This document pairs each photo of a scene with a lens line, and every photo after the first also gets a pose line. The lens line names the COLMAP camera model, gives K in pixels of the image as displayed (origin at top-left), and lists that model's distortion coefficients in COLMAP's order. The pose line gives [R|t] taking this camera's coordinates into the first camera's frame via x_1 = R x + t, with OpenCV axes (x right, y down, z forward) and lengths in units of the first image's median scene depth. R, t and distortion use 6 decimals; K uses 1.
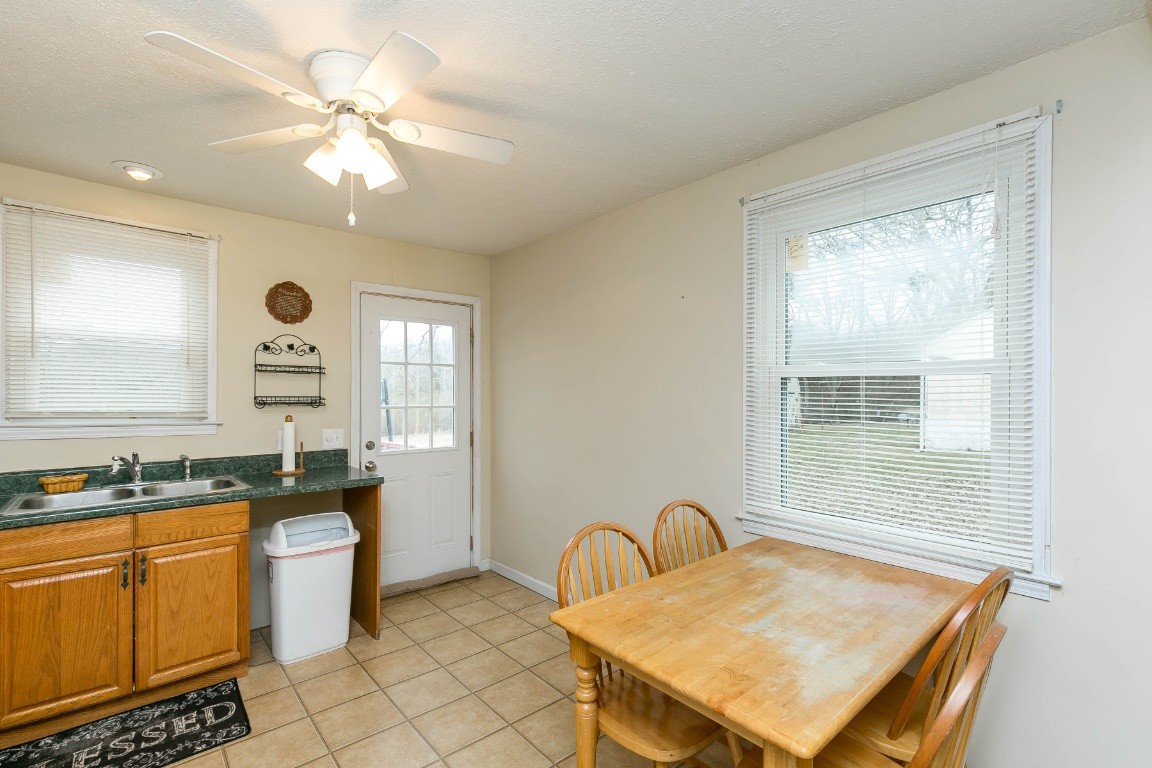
lens RADIAL K [[522.0, 0, 577.9], [0, 522.0, 393.6], [0, 0, 1]] dist [0.003317, 0.000206]
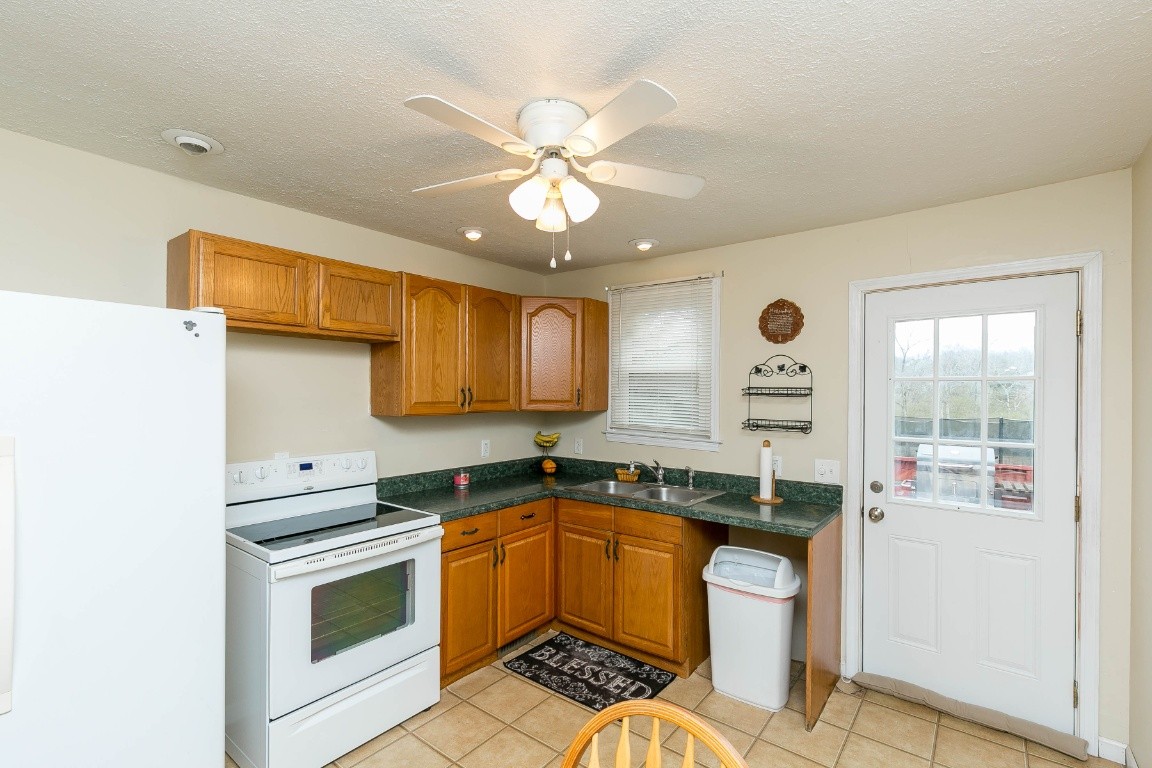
lens RADIAL K [[522.0, 0, 577.9], [0, 522.0, 393.6], [0, 0, 1]] dist [0.003317, 0.000206]
pose [[0.188735, 0.001488, -0.982027, 0.336127], [-0.007354, 0.999973, 0.000102, -0.043291], [0.982000, 0.007202, 0.188741, 0.498390]]
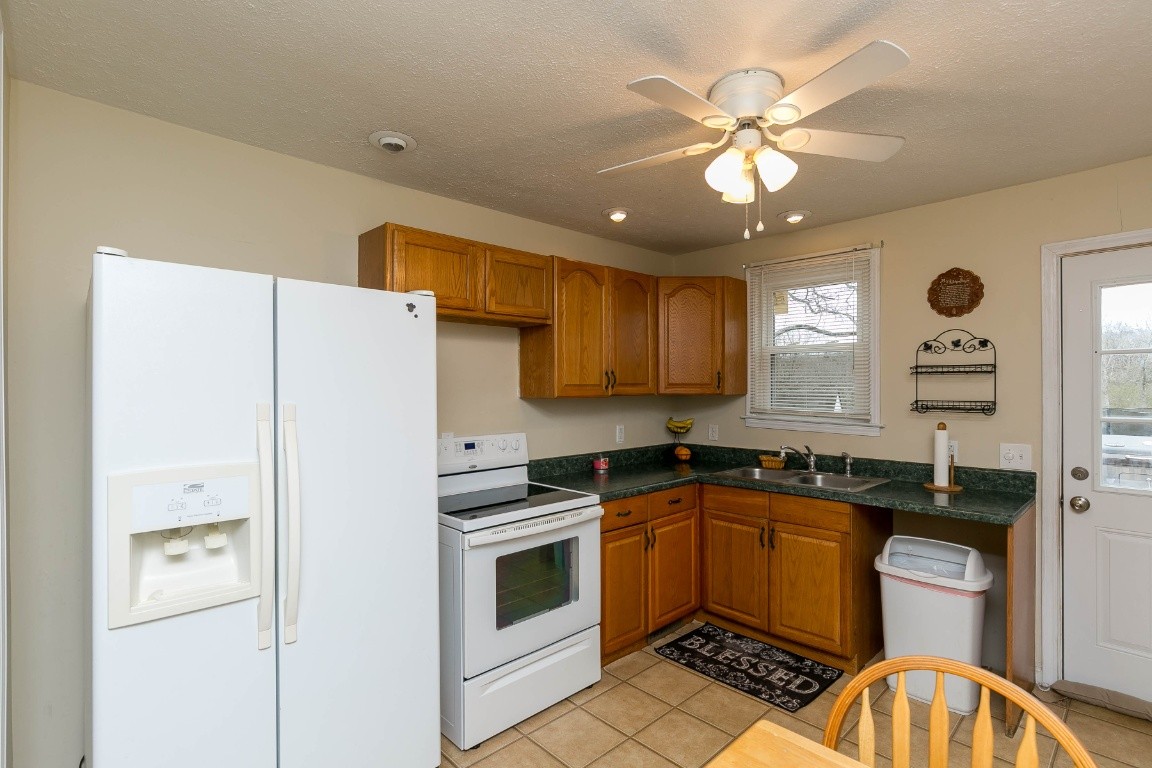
lens RADIAL K [[552.6, 0, 576.9], [0, 552.6, 385.7], [0, 0, 1]] dist [-0.006998, -0.000415]
pose [[0.040531, -0.003931, -0.999171, 0.361475], [0.002093, 0.999990, -0.003850, -0.018593], [0.999176, -0.001935, 0.040538, 0.365011]]
